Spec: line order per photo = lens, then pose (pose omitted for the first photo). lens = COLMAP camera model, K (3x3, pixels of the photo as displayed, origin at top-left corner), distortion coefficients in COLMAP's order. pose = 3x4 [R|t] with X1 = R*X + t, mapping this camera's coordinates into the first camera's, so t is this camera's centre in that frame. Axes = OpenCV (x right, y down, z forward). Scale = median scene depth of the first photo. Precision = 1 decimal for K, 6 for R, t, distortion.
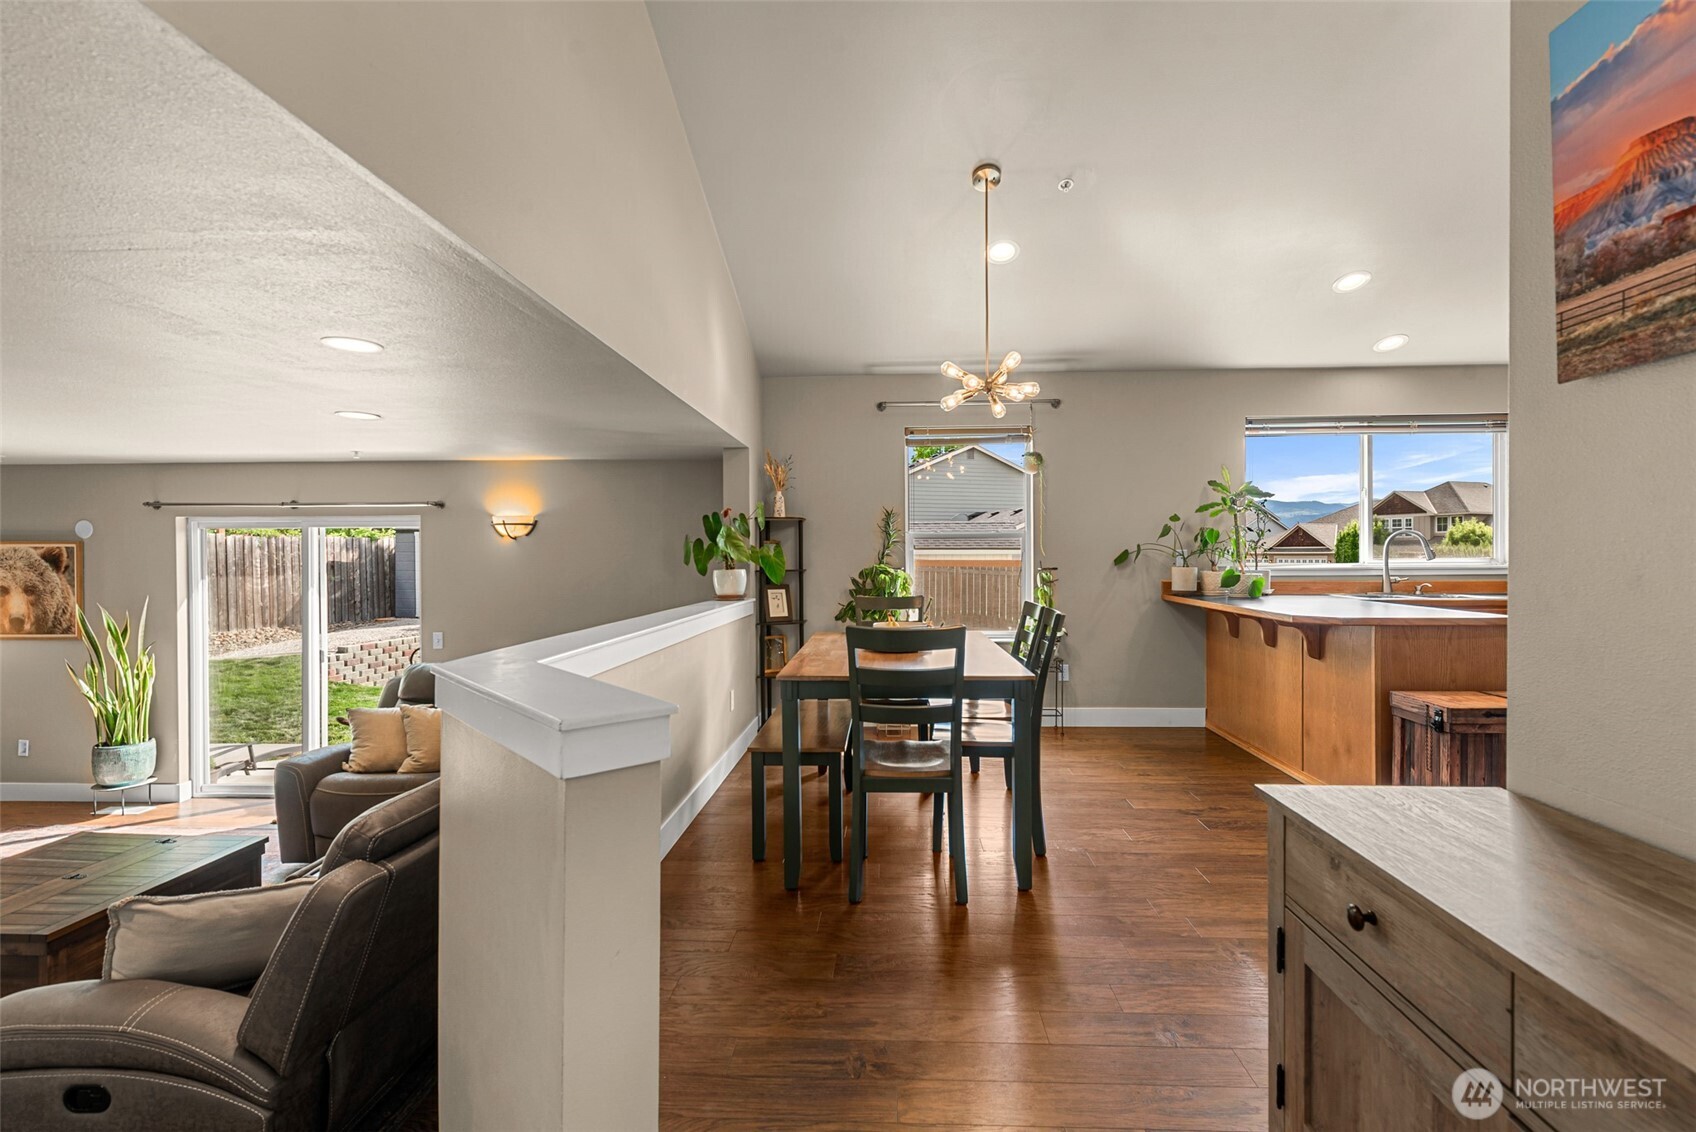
lens RADIAL K [[734.3, 0, 847.3], [0, 734.3, 563.6], [0, 0, 1]] dist [0.000837, -0.001120]
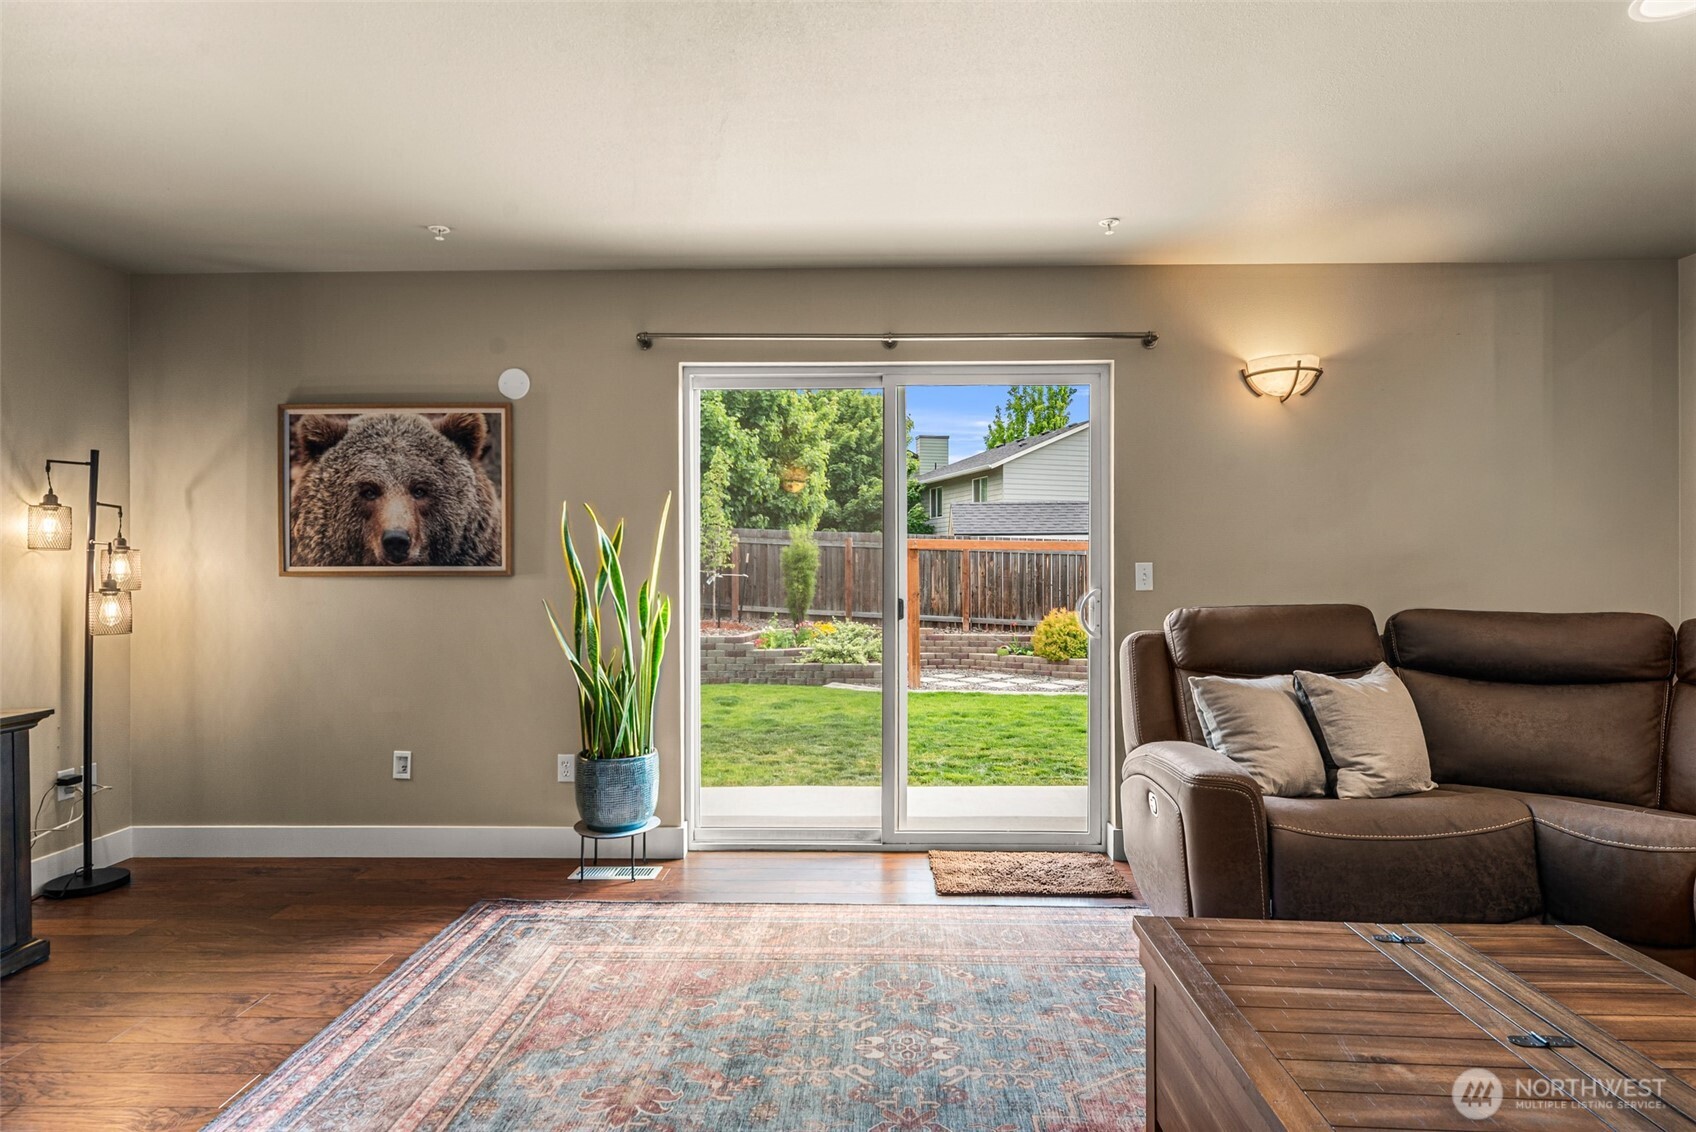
lens RADIAL K [[880.0, 0, 849.9], [0, 880.0, 581.8], [0, 0, 1]] dist [0.003693, -0.000206]
pose [[0.999929, 0.002132, 0.011697, -0.800493], [-0.002245, 0.999952, 0.009575, 0.103313], [-0.011676, -0.009601, 0.999886, 0.312796]]
